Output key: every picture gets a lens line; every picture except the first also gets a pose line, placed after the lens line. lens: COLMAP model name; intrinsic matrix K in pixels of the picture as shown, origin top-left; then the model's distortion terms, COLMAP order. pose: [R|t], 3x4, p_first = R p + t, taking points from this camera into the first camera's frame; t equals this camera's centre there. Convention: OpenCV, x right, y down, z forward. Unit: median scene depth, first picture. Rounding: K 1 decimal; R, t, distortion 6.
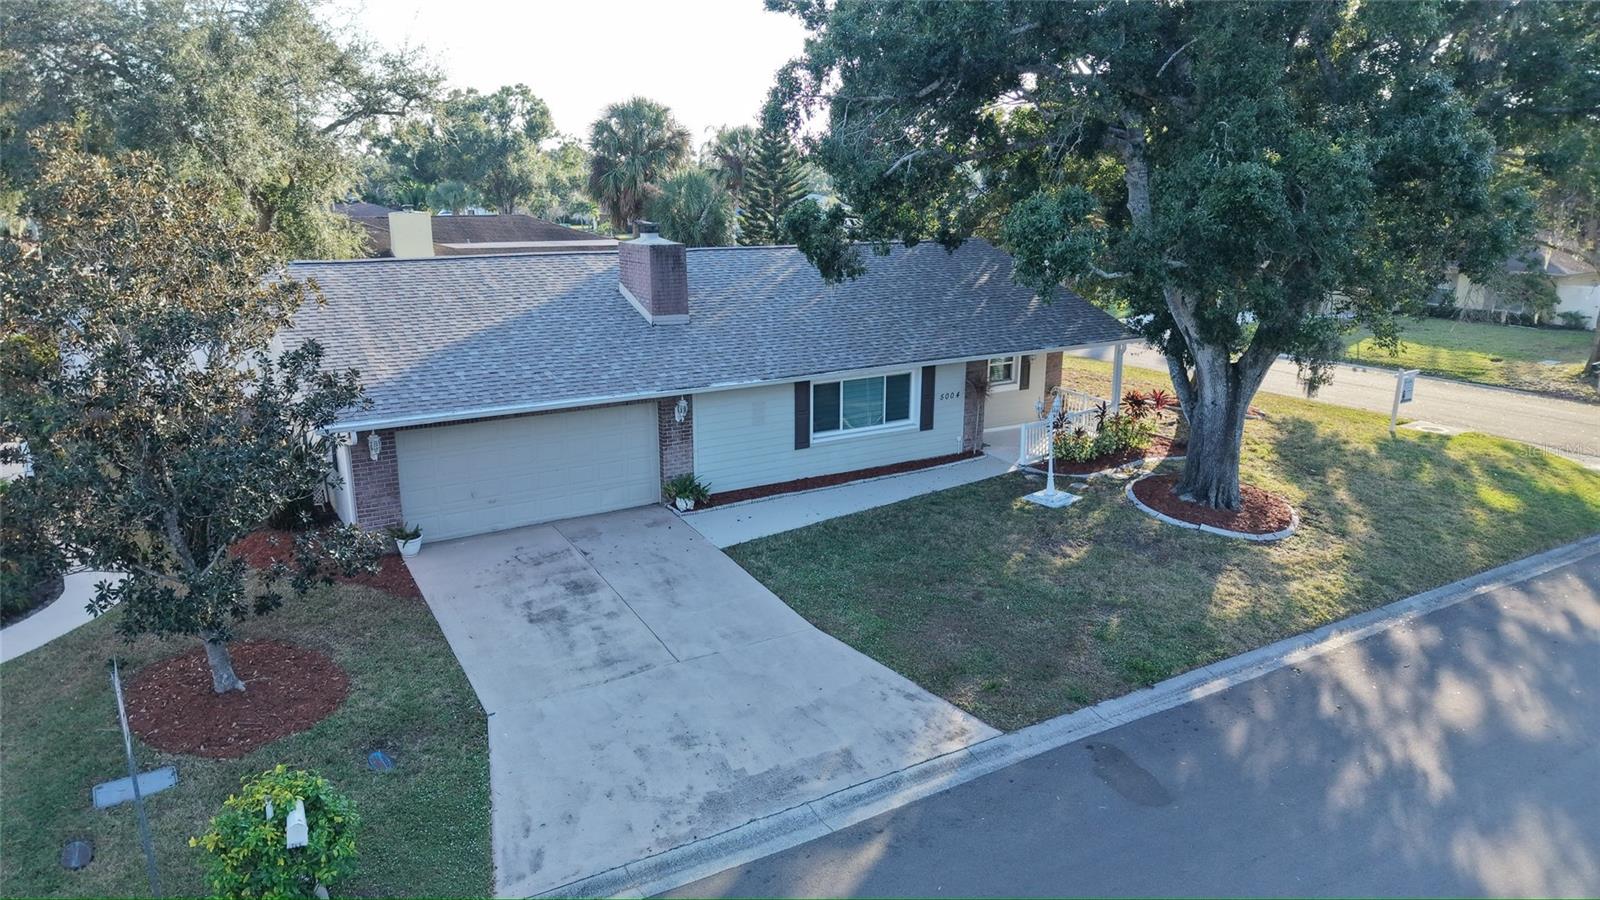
lens RADIAL K [[1066.3, 0, 788.0], [0, 1066.3, 455.8], [0, 0, 1]] dist [0.017264, -0.017674]
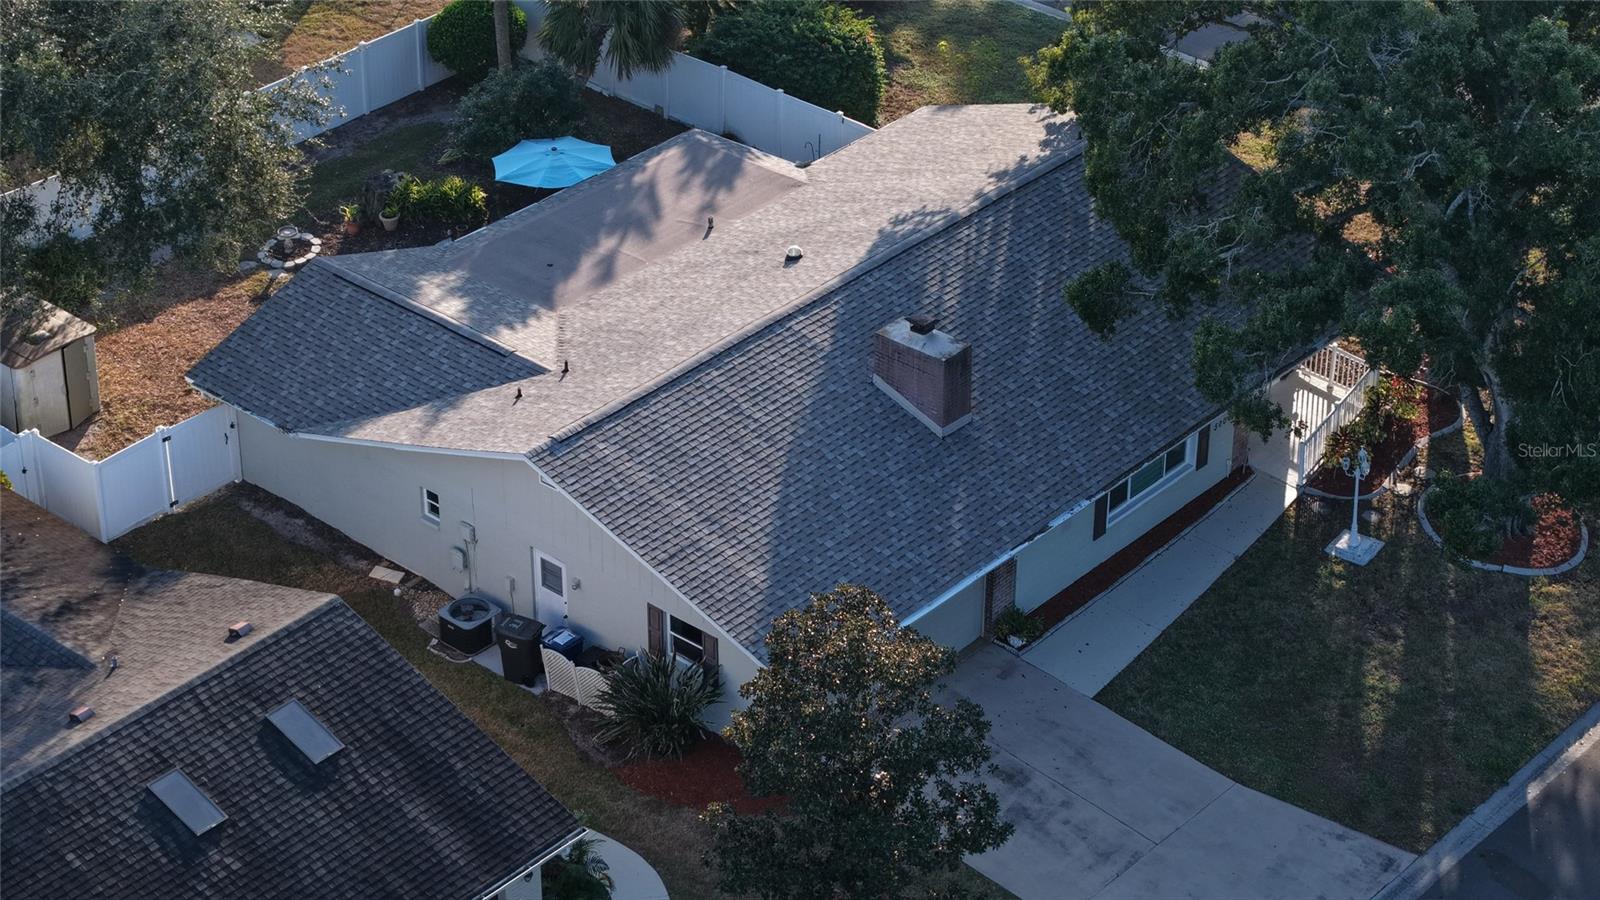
lens RADIAL K [[3373.0, 0, 800.5], [0, 3373.0, 452.2], [0, 0, 1]] dist [-0.222705, 0.000000]
pose [[0.952557, -0.156691, 0.260929, -1.001741], [0.073415, 0.950273, 0.302640, -0.997334], [-0.295375, -0.269126, 0.916693, -1.577242]]
